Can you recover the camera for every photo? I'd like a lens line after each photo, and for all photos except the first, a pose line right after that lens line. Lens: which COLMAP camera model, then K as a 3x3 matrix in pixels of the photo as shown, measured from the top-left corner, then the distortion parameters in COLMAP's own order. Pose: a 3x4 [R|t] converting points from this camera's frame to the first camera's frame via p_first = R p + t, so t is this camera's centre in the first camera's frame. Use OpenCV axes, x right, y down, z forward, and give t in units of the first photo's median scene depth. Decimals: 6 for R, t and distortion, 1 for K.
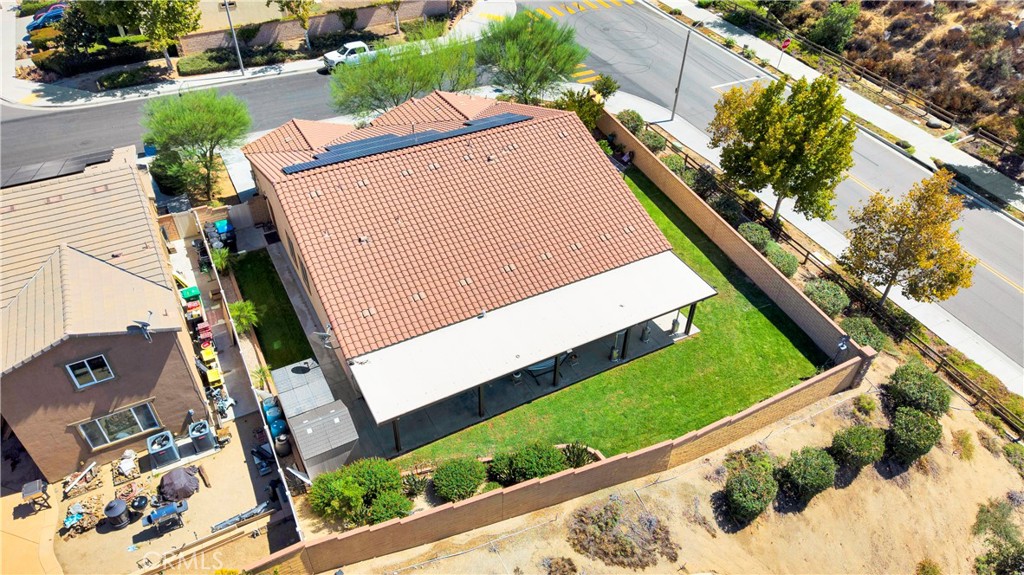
lens RADIAL K [[691.0, 0, 514.8], [0, 691.0, 283.0], [0, 0, 1]] dist [0.040938, -0.051663]
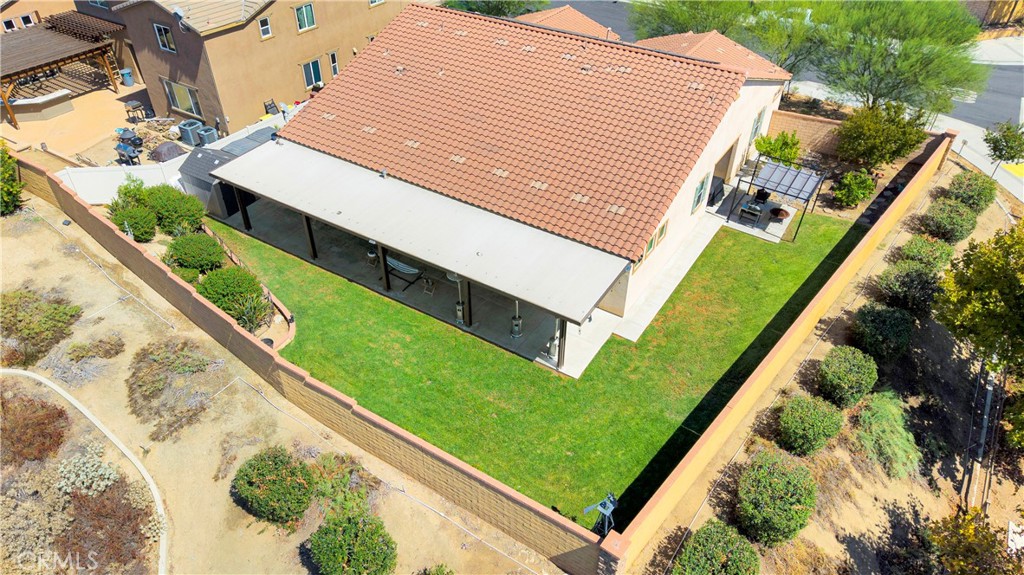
lens RADIAL K [[691.0, 0, 514.8], [0, 691.0, 283.0], [0, 0, 1]] dist [0.040938, -0.051663]
pose [[0.488031, 0.524214, -0.697872, 0.575431], [-0.559428, 0.801596, 0.210912, -0.098946], [0.669974, 0.287478, 0.684464, 0.425504]]
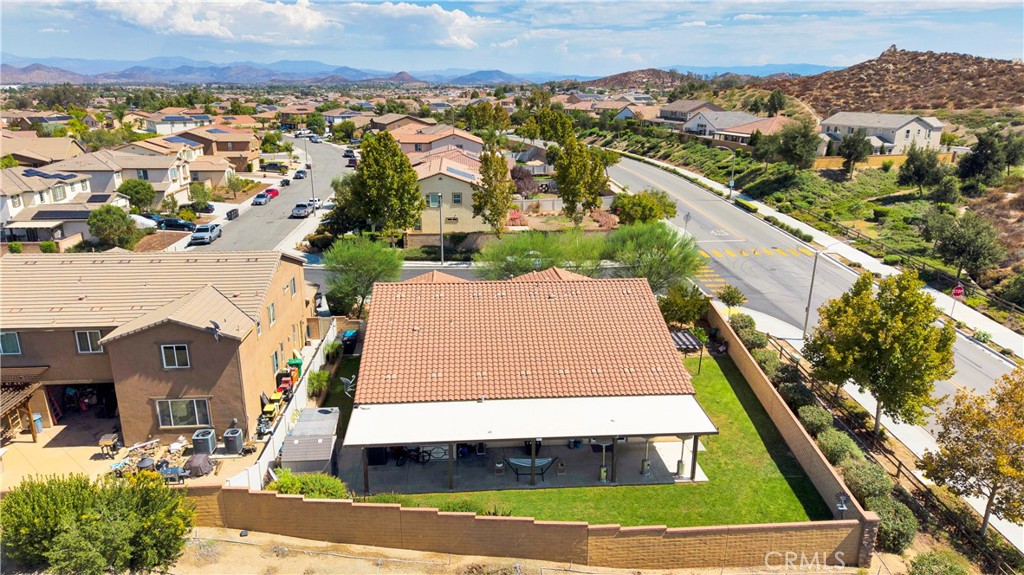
lens RADIAL K [[691.0, 0, 514.8], [0, 691.0, 283.0], [0, 0, 1]] dist [0.040938, -0.051663]
pose [[0.914169, 0.099518, -0.392926, 0.326601], [-0.248777, 0.903086, -0.350066, 0.196129], [0.320008, 0.417770, 0.850331, -0.000238]]
